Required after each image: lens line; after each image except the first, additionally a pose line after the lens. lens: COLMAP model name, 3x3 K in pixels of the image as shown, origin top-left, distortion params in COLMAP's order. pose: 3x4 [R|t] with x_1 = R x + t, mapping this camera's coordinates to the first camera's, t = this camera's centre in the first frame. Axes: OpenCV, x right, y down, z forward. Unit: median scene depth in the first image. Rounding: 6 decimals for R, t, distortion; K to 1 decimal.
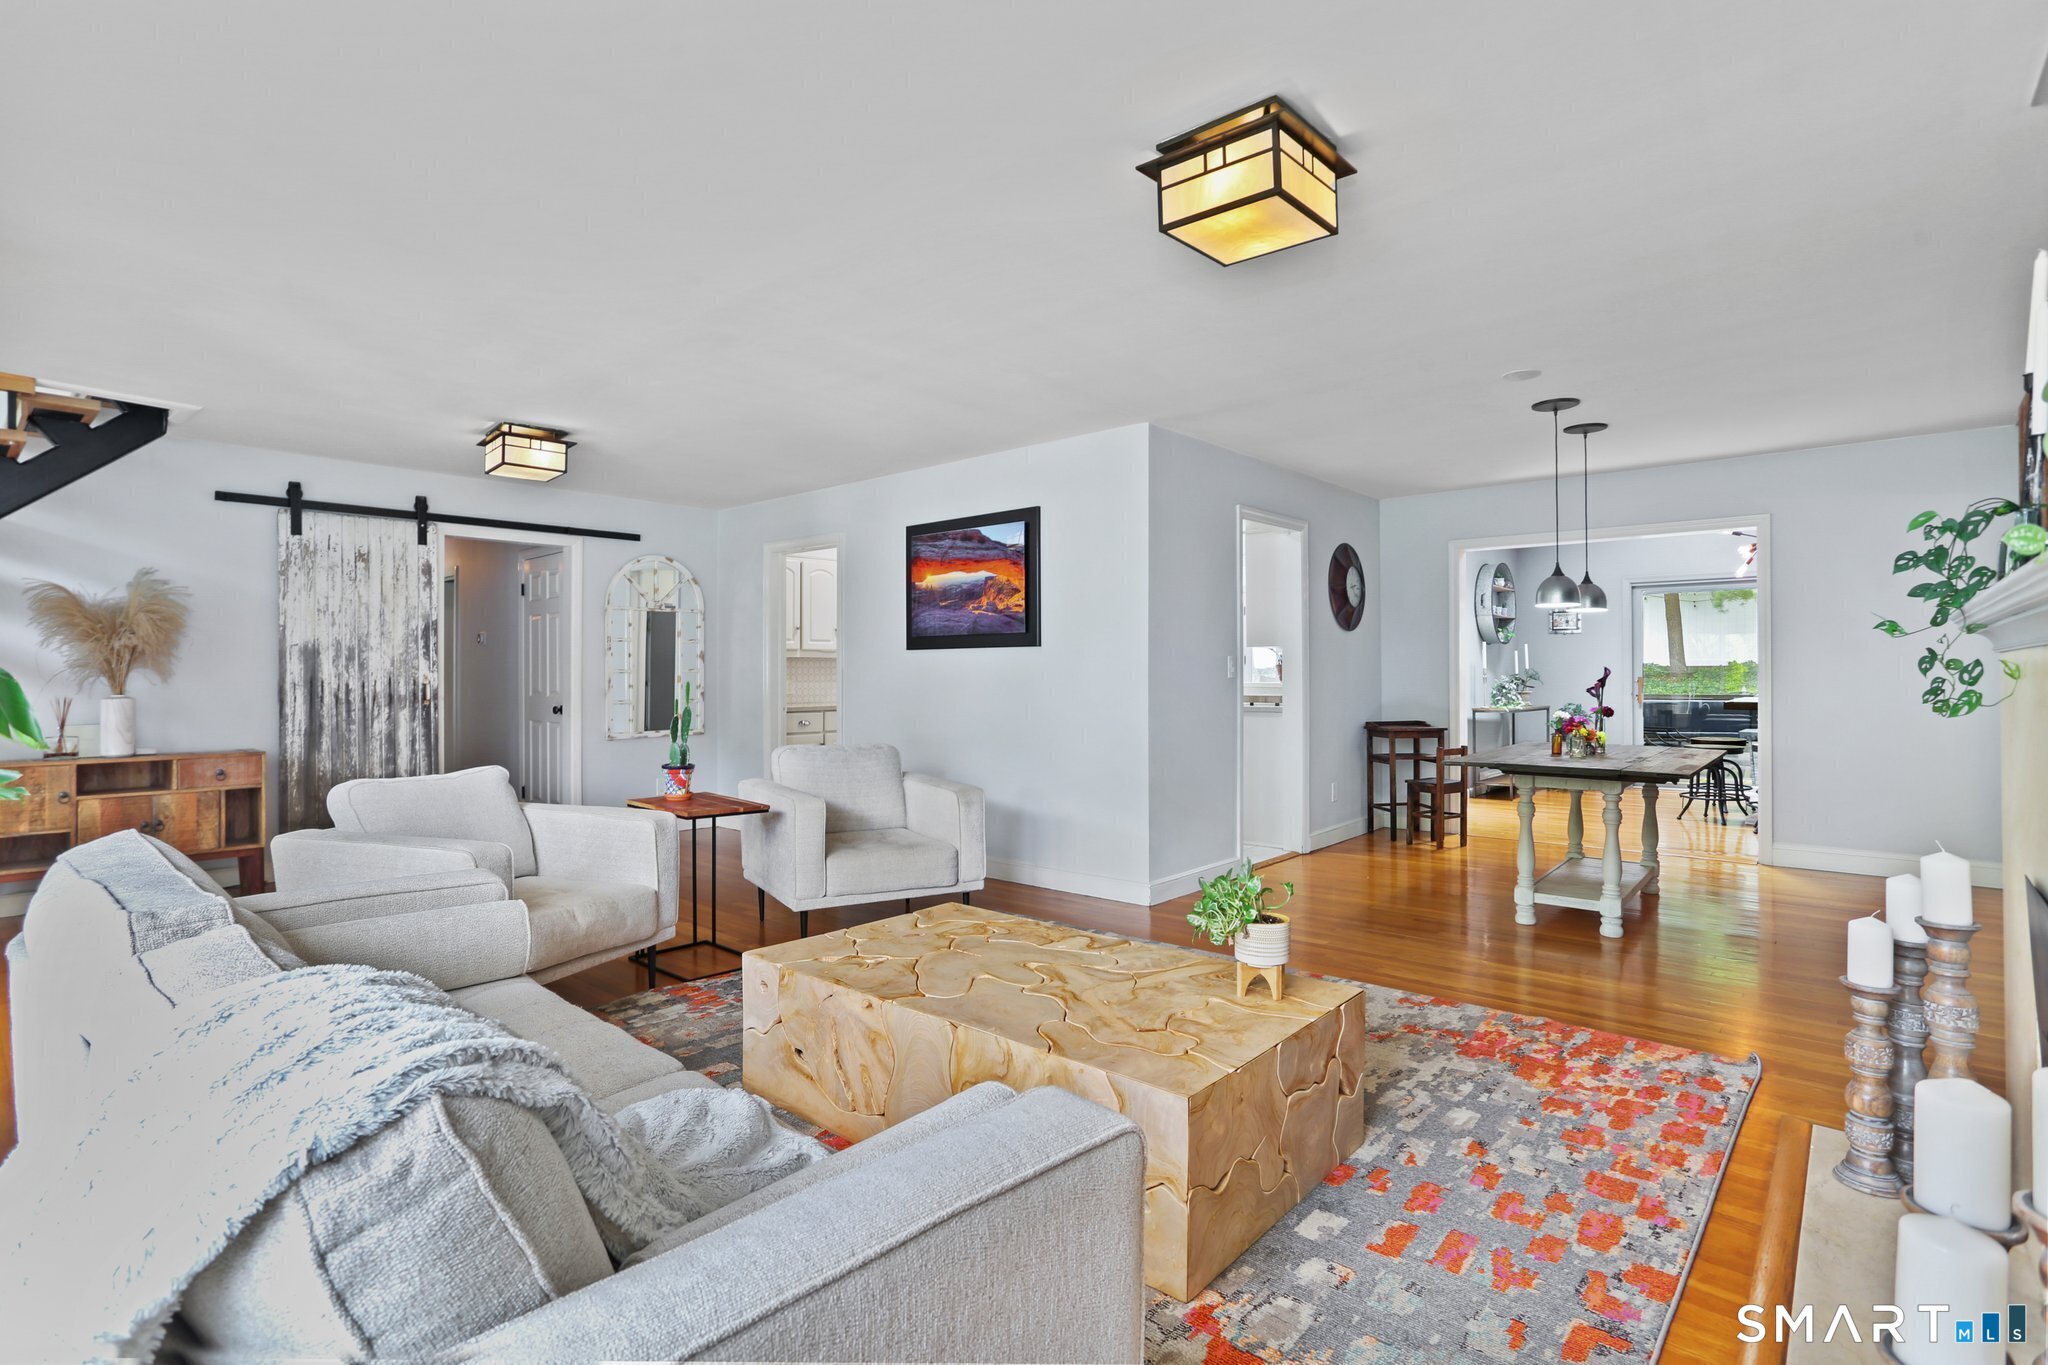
lens RADIAL K [[991.0, 0, 1015.6], [0, 991.0, 668.5], [0, 0, 1]] dist [-0.054854, 0.031807]
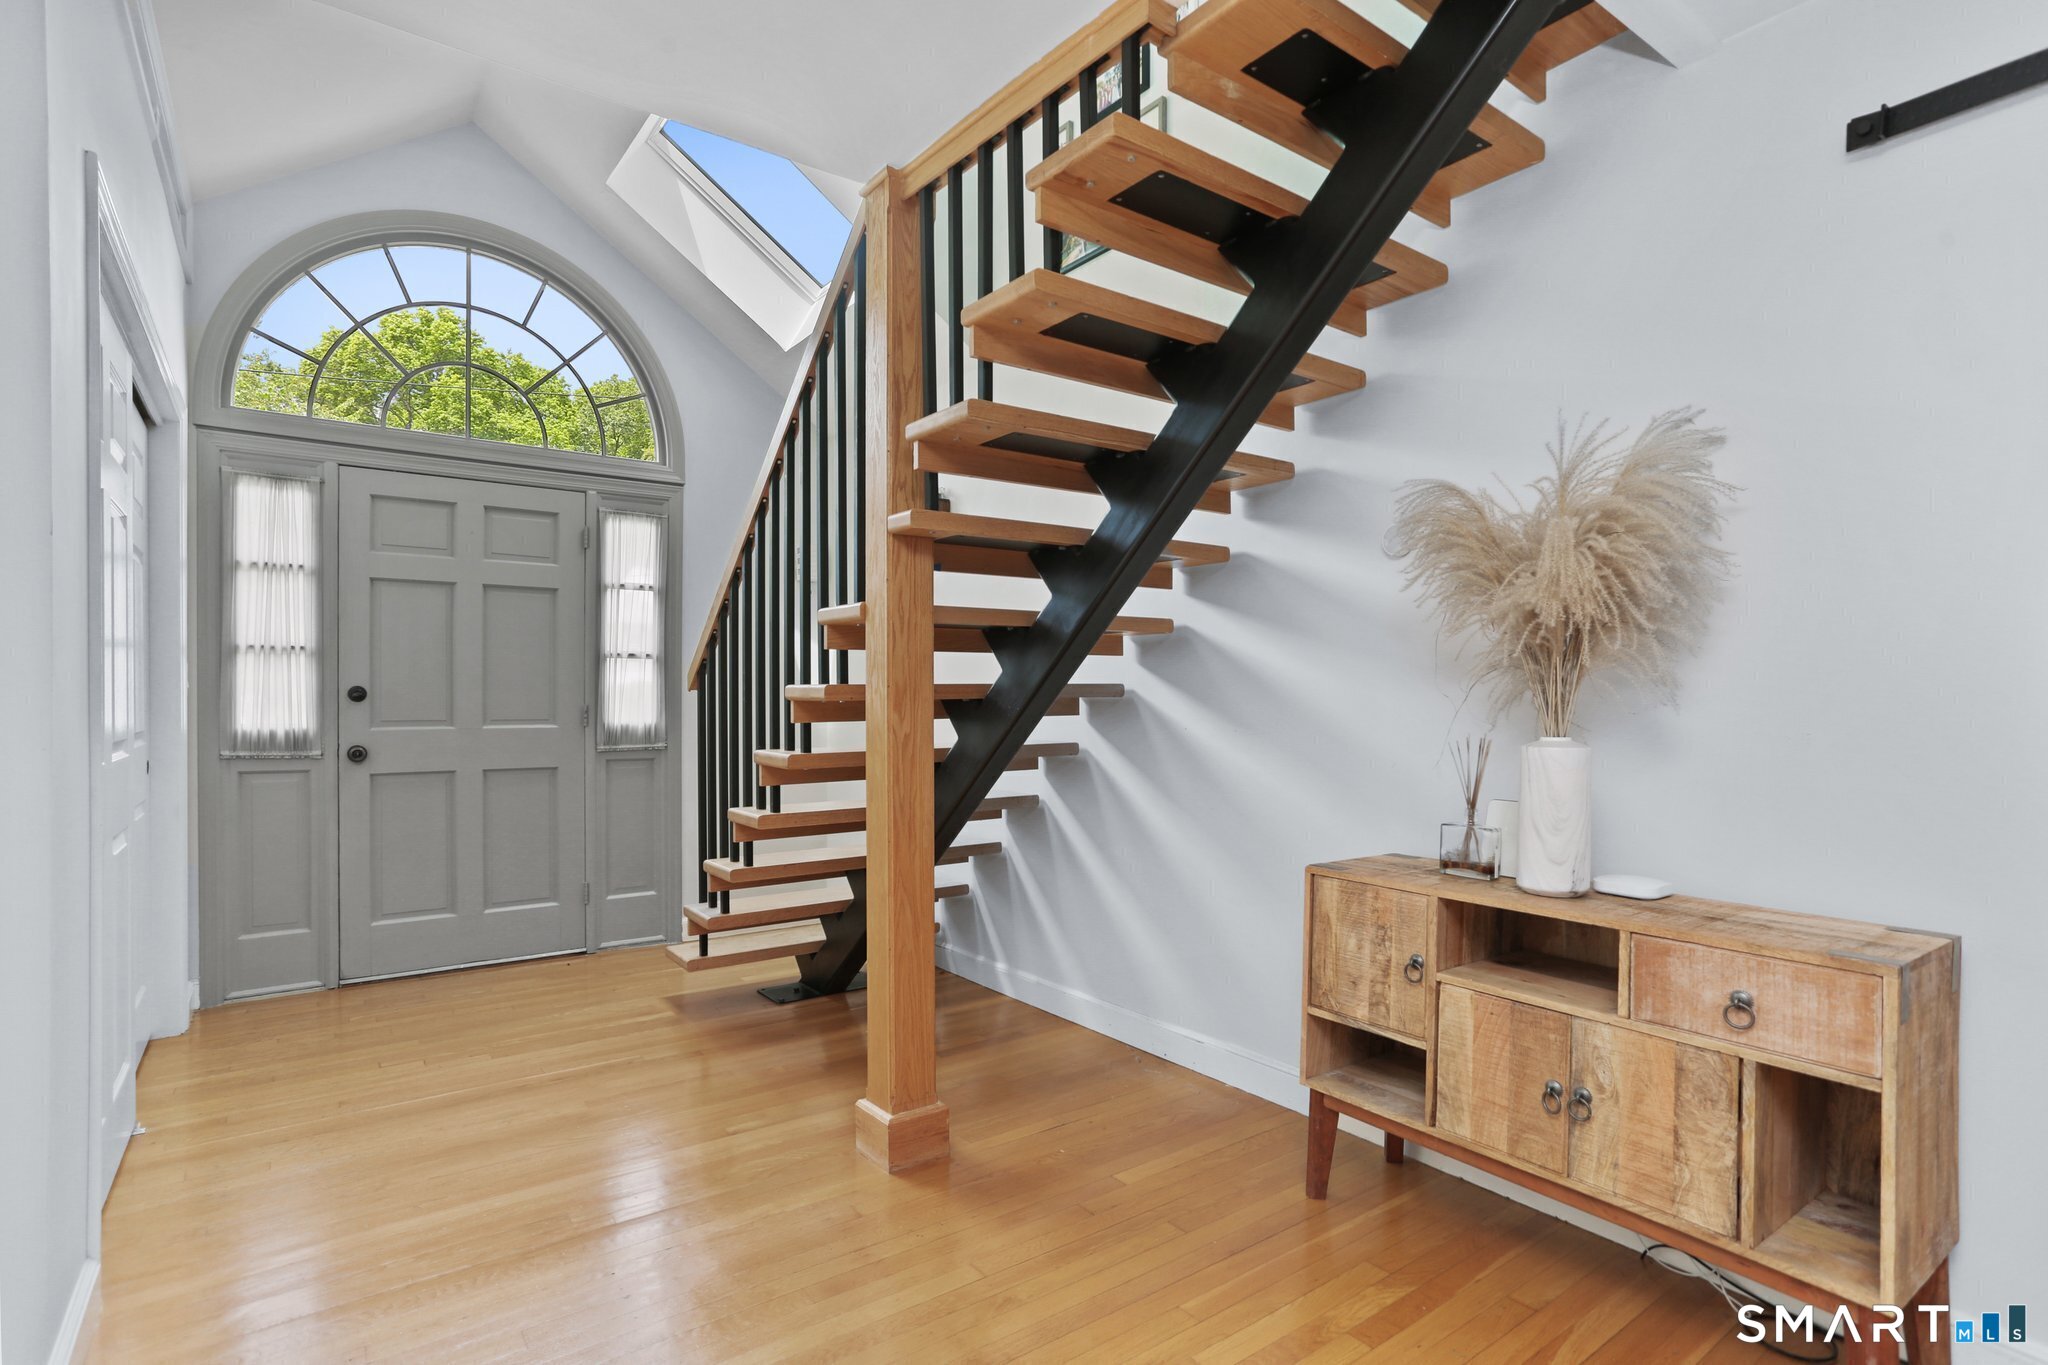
lens RADIAL K [[991.6, 0, 1015.7], [0, 991.6, 703.8], [0, 0, 1]] dist [-0.051982, 0.028775]
pose [[-0.200595, 0.008889, -0.979634, -0.819245], [0.004359, 0.999957, 0.008181, 0.015898], [0.979665, -0.002629, -0.200625, 1.448261]]
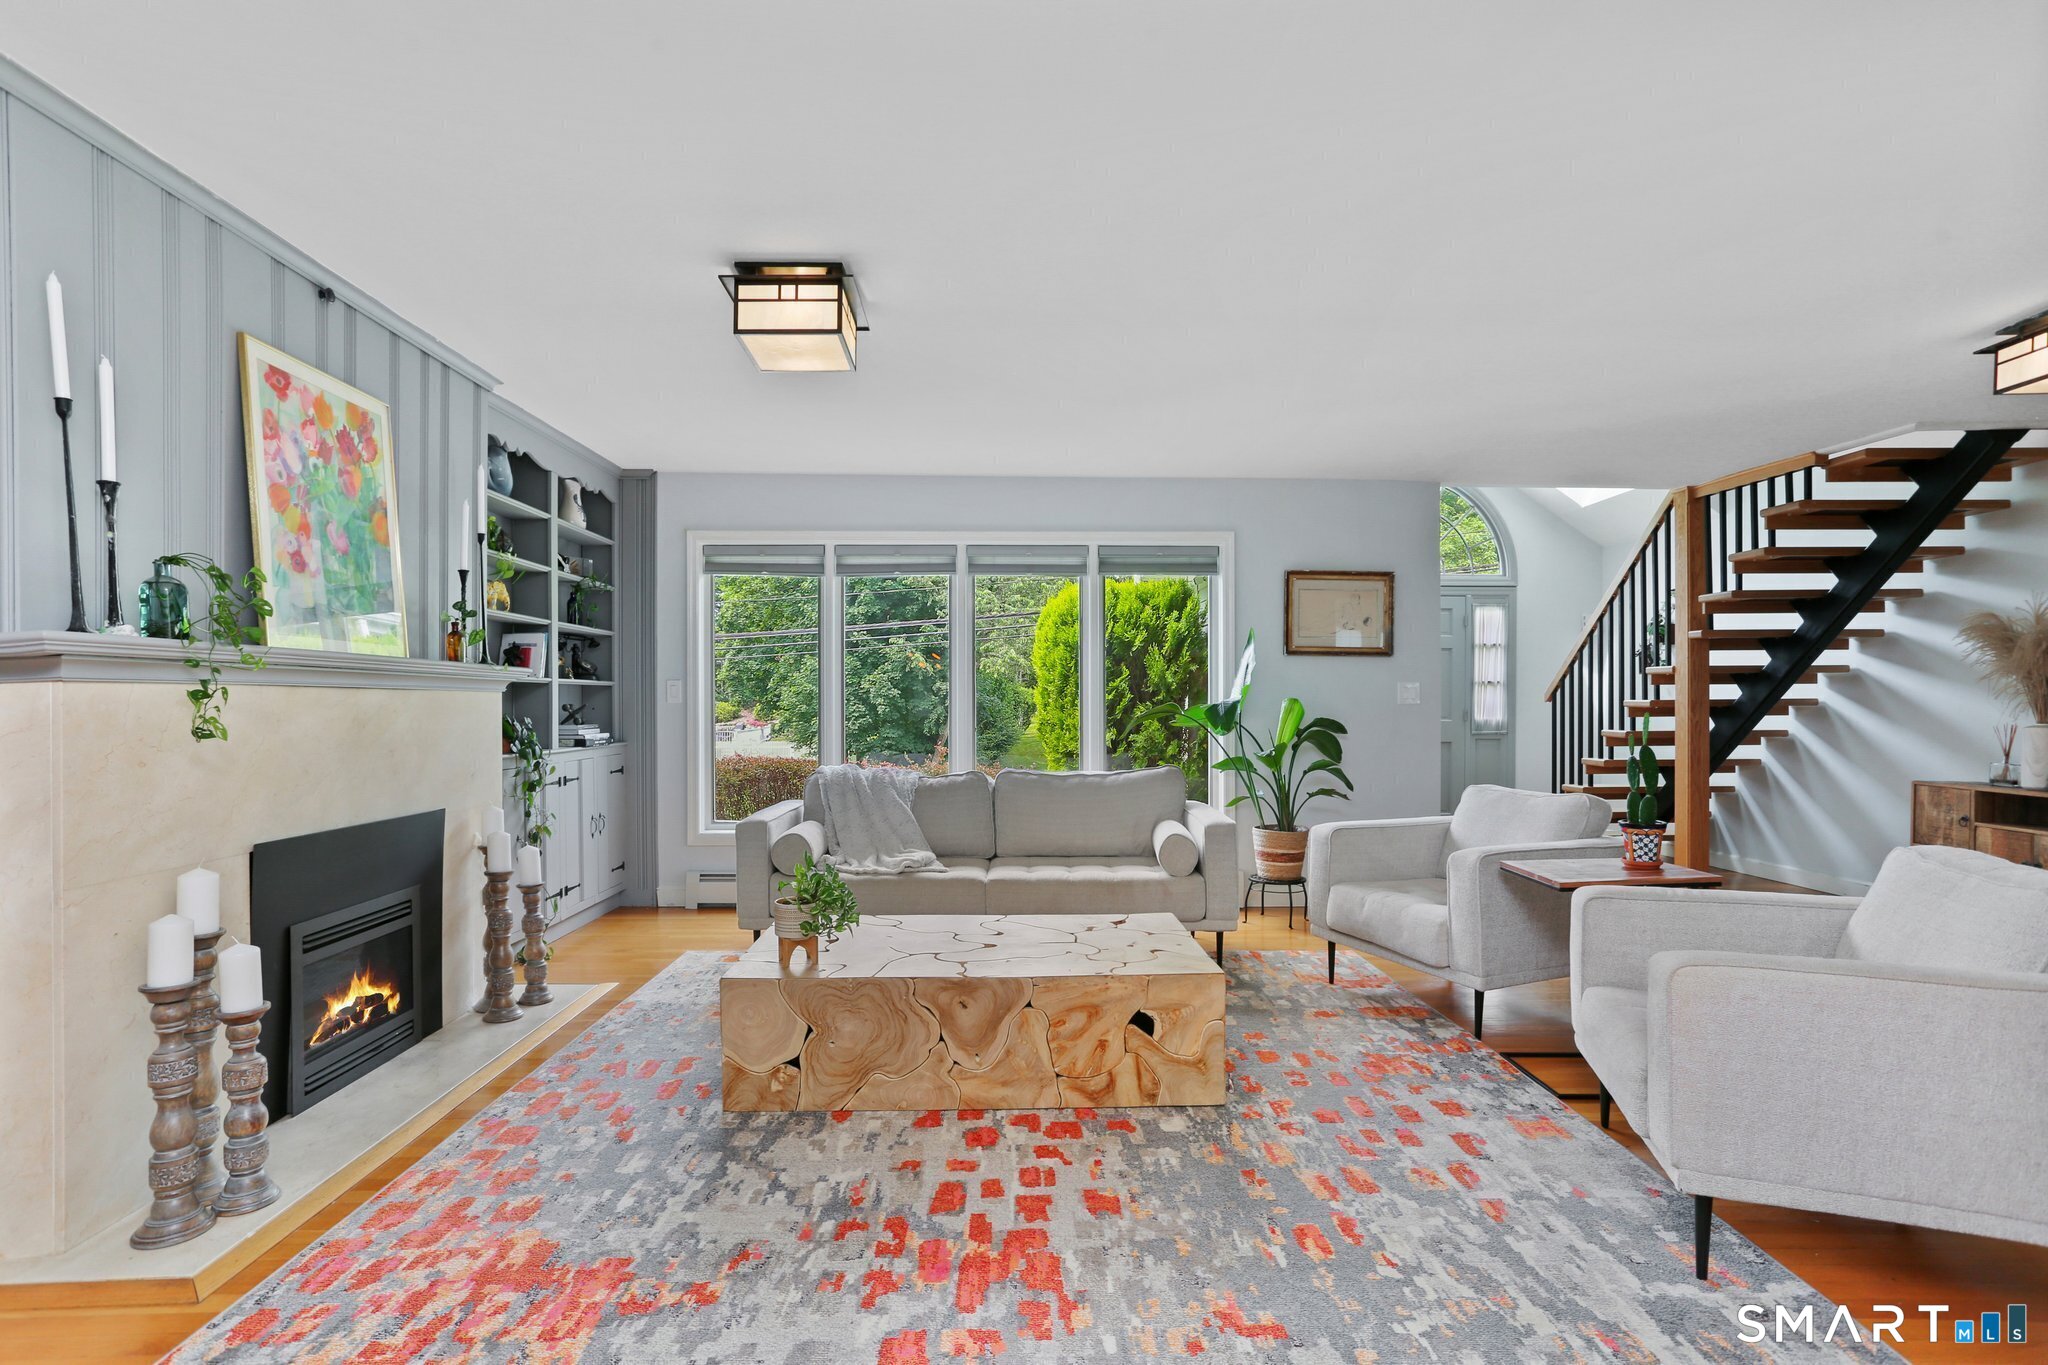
lens RADIAL K [[991.6, 0, 1015.7], [0, 991.6, 703.8], [0, 0, 1]] dist [-0.051982, 0.028775]
pose [[-0.732965, 0.002867, -0.680260, 0.722899], [0.004463, 0.999990, -0.000595, 0.007601], [0.680251, -0.003472, -0.732971, 1.695693]]
